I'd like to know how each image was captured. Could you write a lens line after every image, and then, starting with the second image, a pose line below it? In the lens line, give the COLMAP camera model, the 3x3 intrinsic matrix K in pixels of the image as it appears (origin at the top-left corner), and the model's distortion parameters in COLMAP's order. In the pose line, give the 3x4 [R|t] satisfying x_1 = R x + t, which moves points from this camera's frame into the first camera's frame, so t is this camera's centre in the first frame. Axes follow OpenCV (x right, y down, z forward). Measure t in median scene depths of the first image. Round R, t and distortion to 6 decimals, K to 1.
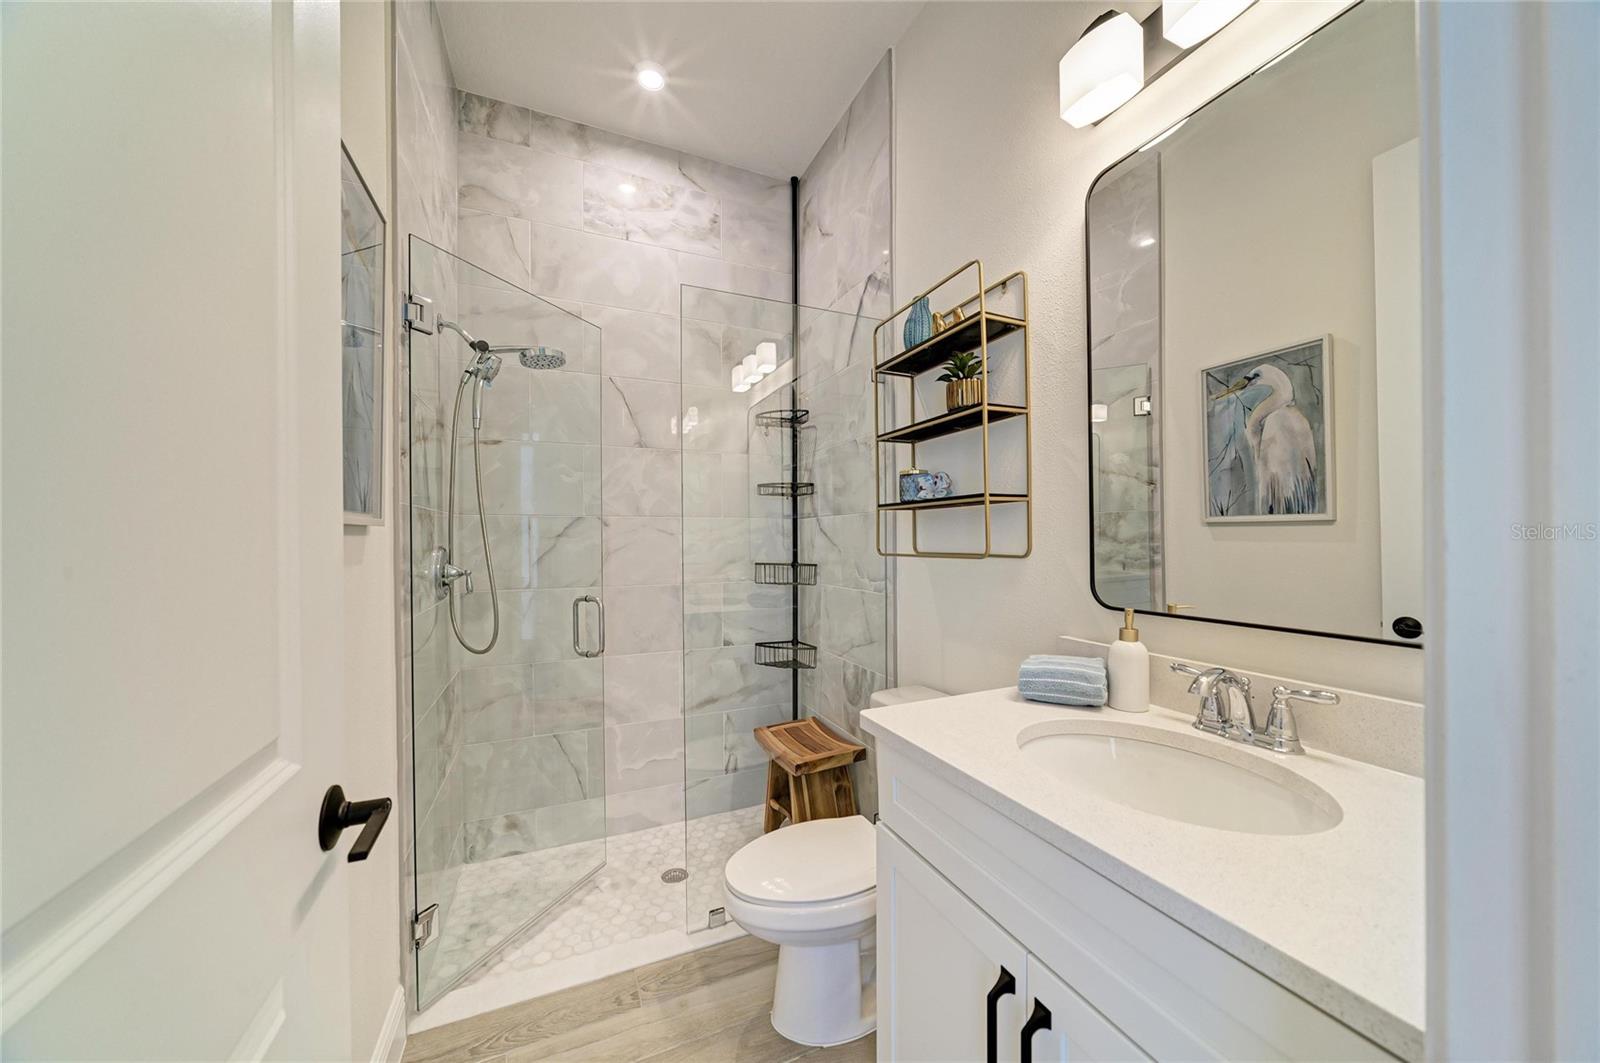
lens RADIAL K [[571.8, 0, 810.6], [0, 571.8, 534.1], [0, 0, 1]] dist [-0.001388, -0.000074]
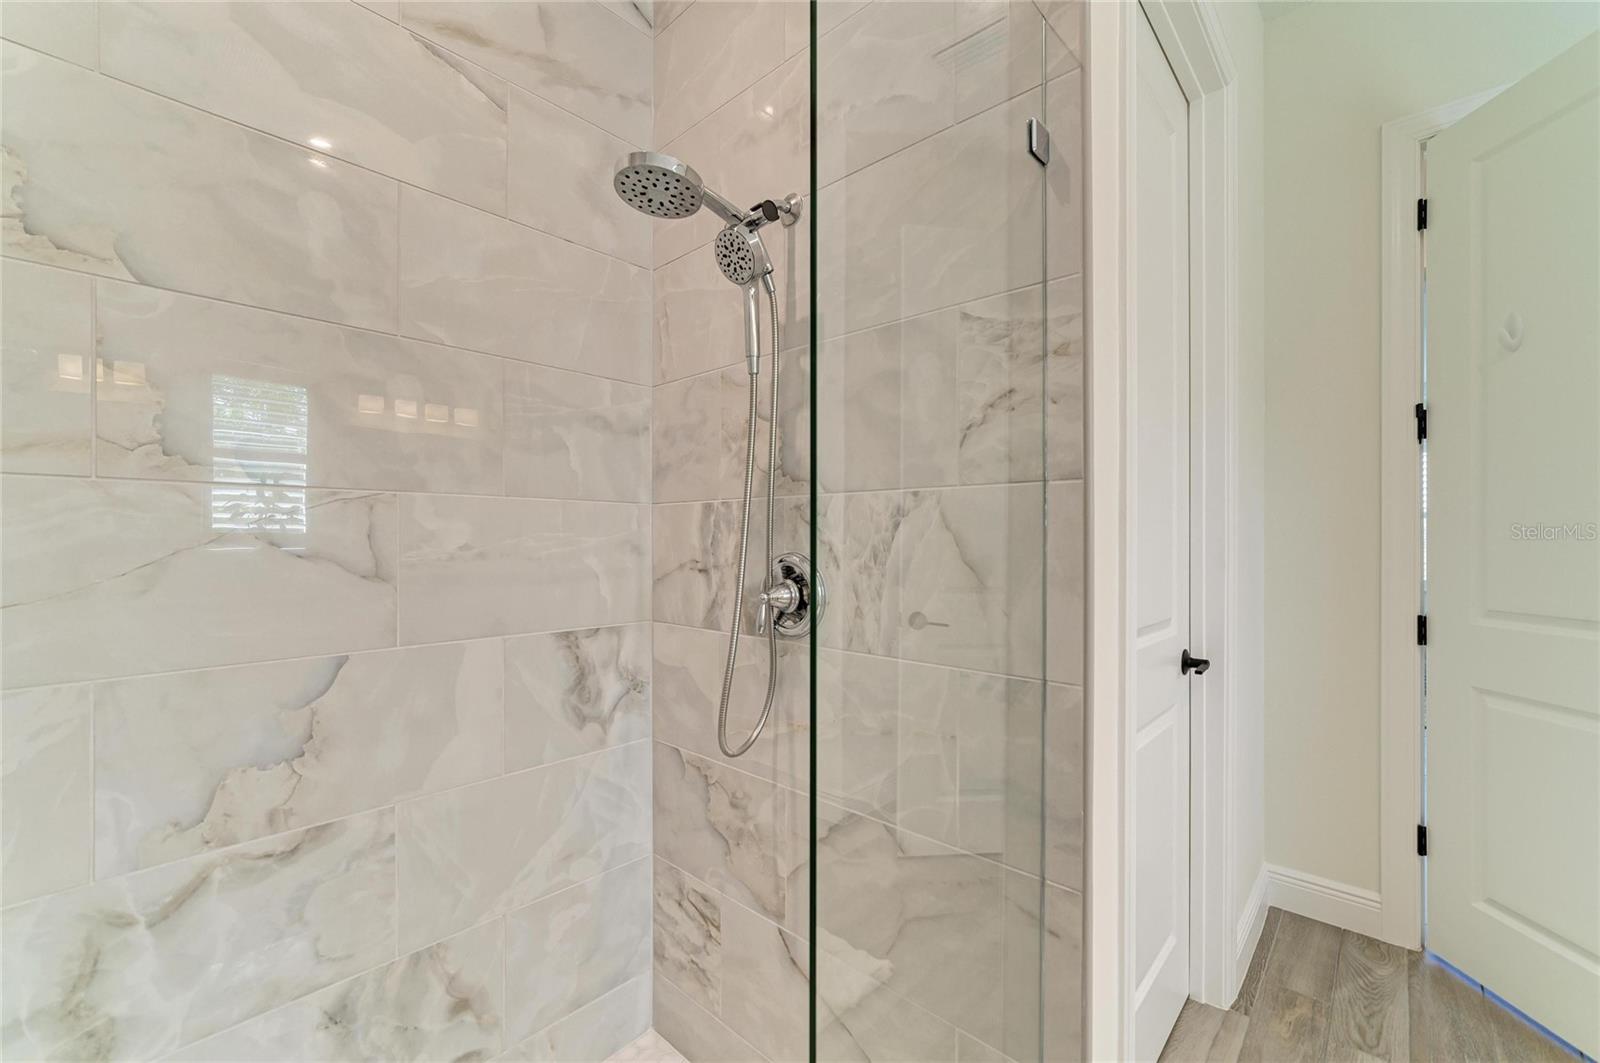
lens RADIAL K [[653.5, 0, 809.0], [0, 653.5, 534.5], [0, 0, 1]] dist [-0.009325, 0.002267]
pose [[0.397047, 0.010784, -0.917735, 0.276588], [-0.010363, 0.999920, 0.007266, -0.005573], [0.917740, 0.006625, 0.397127, -0.412358]]
